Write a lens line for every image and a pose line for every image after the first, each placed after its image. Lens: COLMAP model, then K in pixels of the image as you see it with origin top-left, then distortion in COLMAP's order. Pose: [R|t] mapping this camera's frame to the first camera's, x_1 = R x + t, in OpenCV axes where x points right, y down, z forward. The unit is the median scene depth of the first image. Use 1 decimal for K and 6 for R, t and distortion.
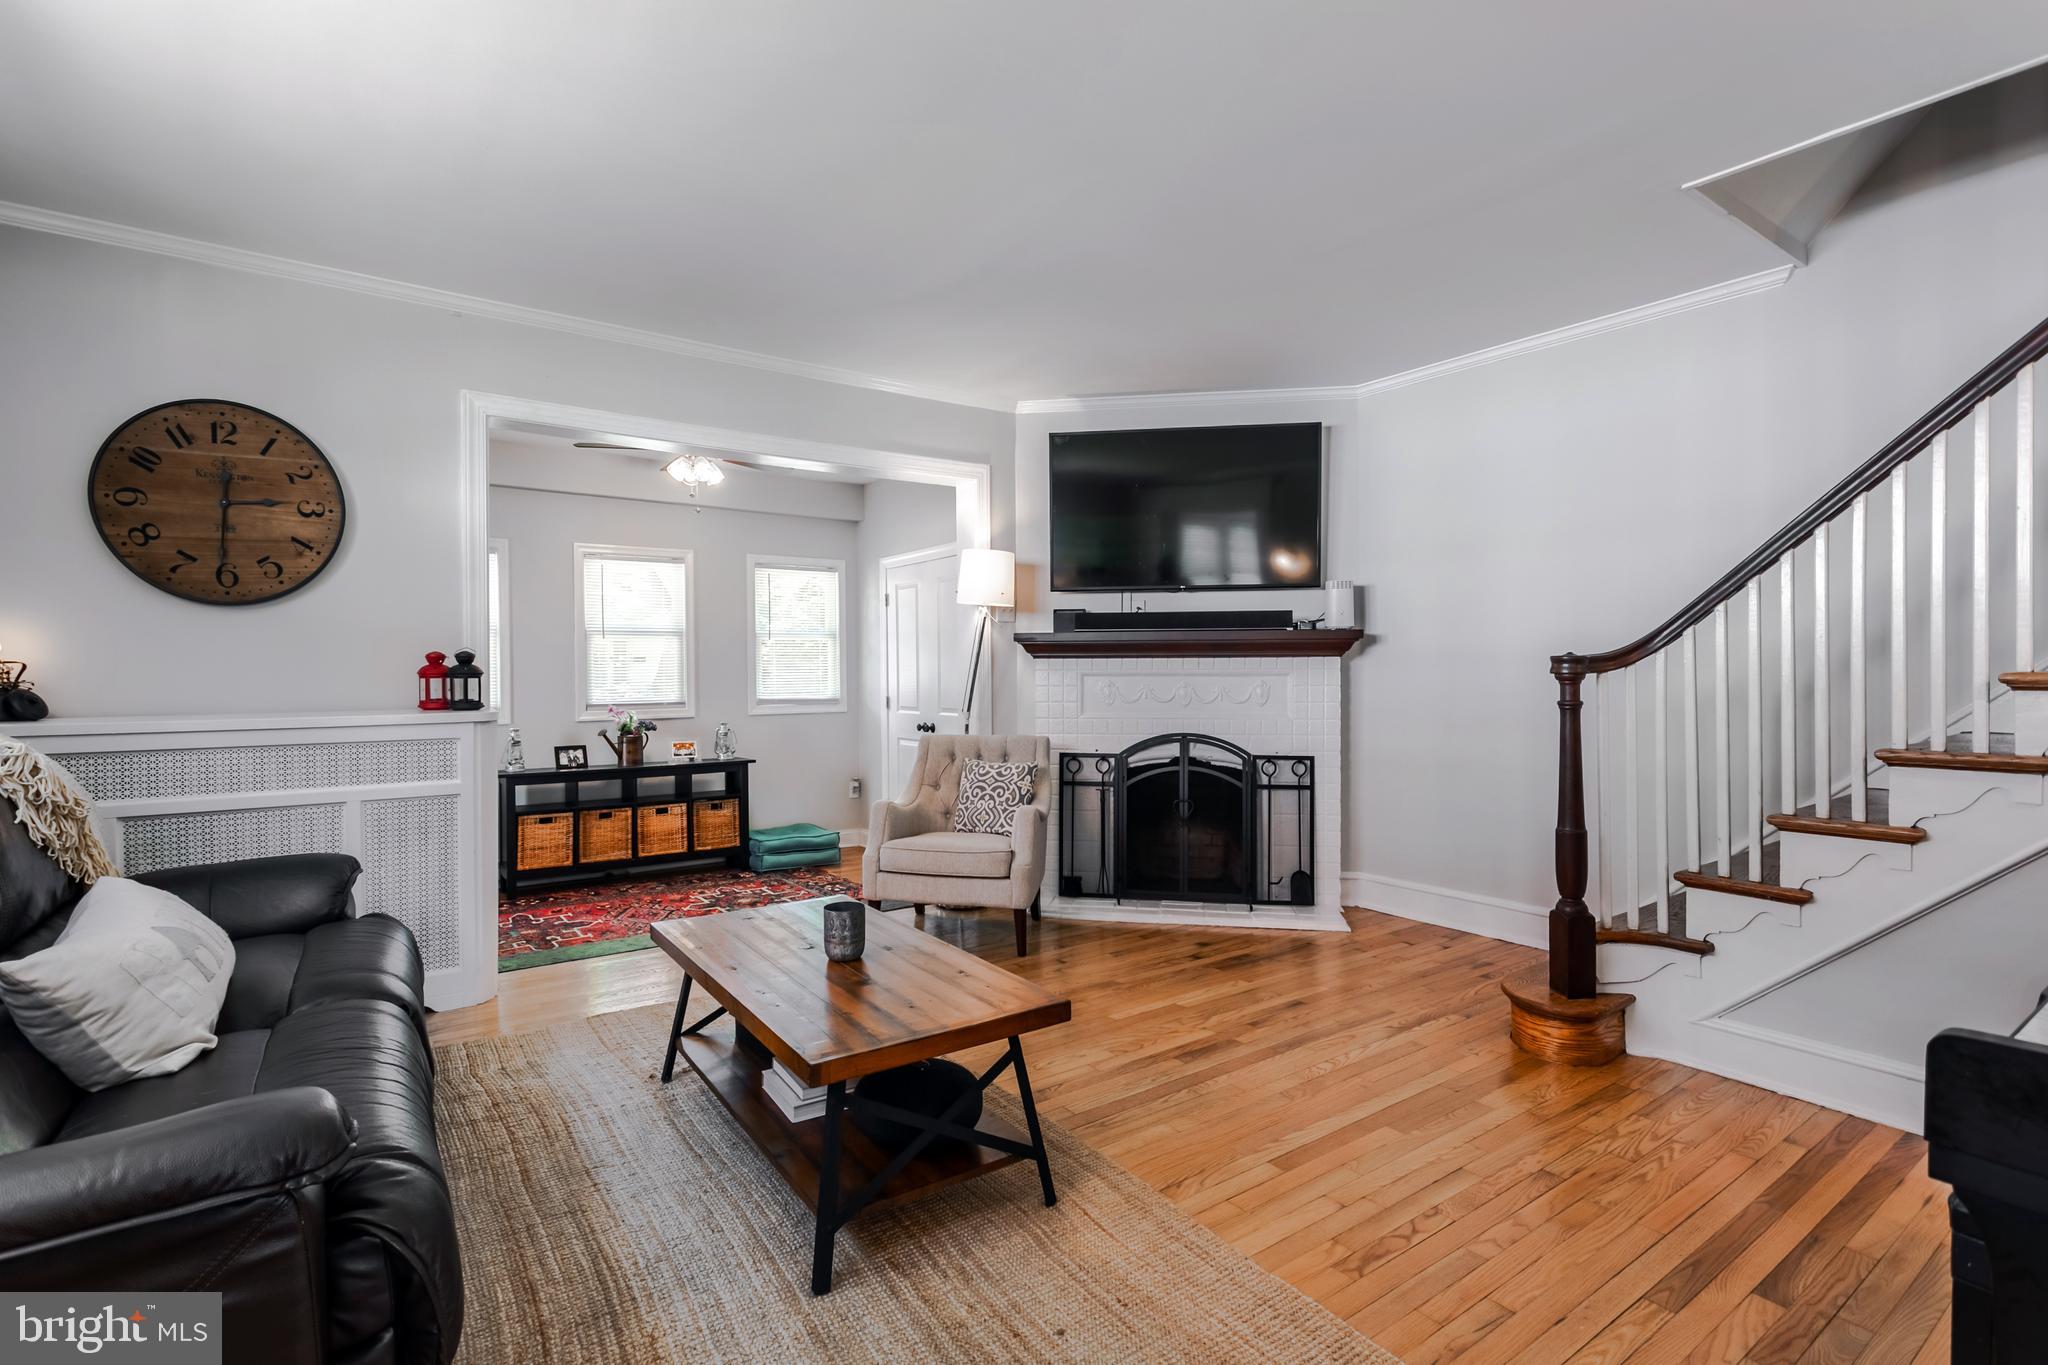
lens RADIAL K [[955.1, 0, 993.6], [0, 955.1, 687.0], [0, 0, 1]] dist [0.000974, 0.000591]
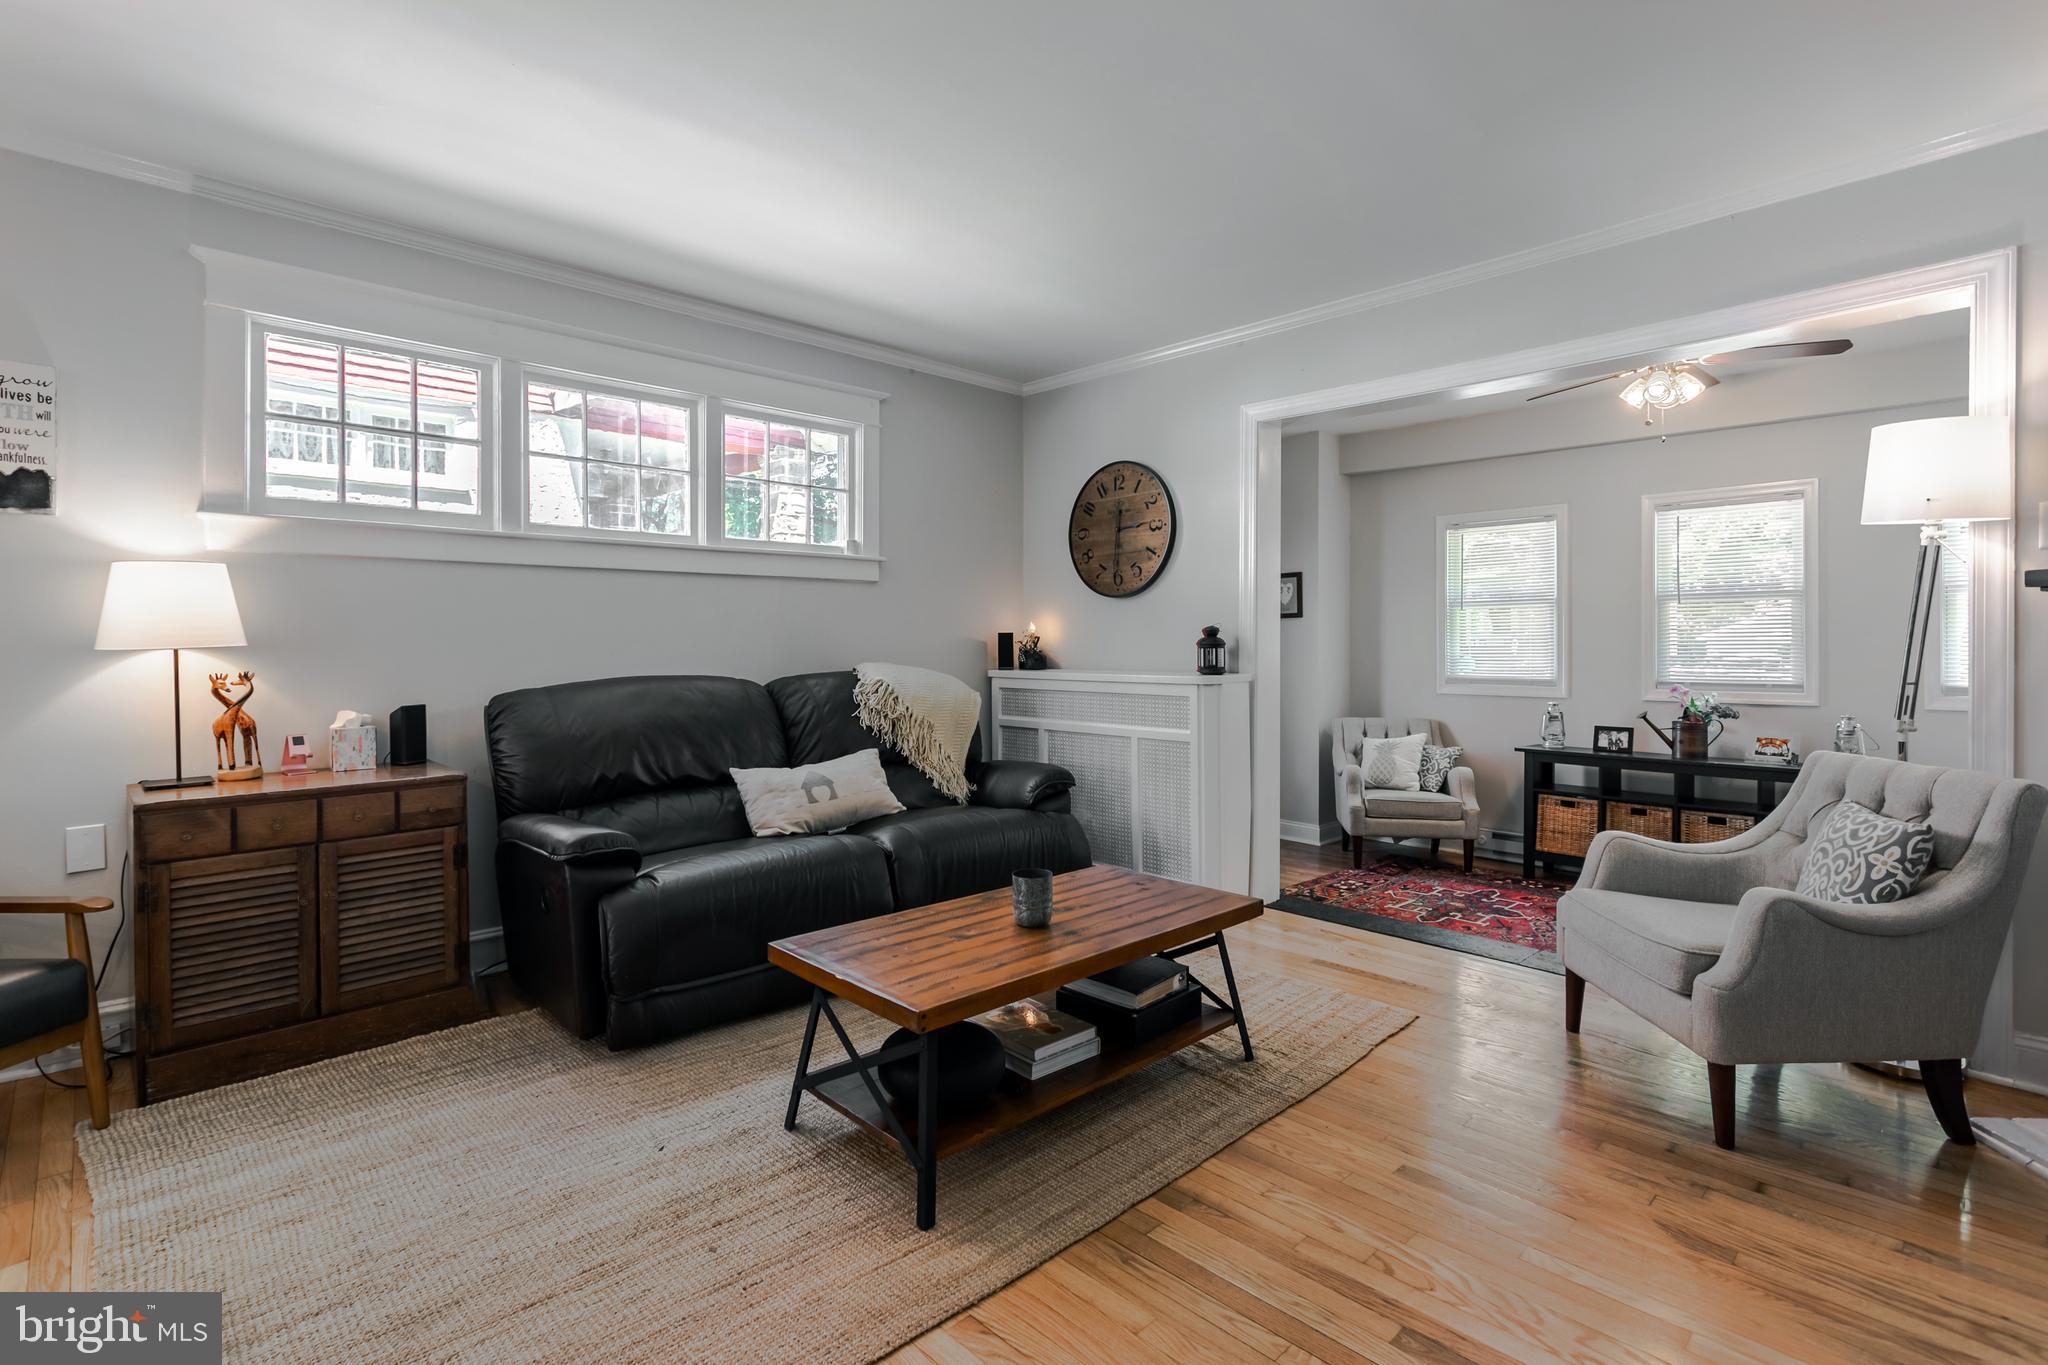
lens RADIAL K [[978.7, 0, 1090.2], [0, 978.7, 667.9], [0, 0, 1]] dist [-0.000692, 0.000216]
pose [[0.179684, 0.029935, -0.983269, 0.381954], [-0.018384, 0.999465, 0.027069, -0.009364], [0.983553, 0.013212, 0.180138, 0.375595]]
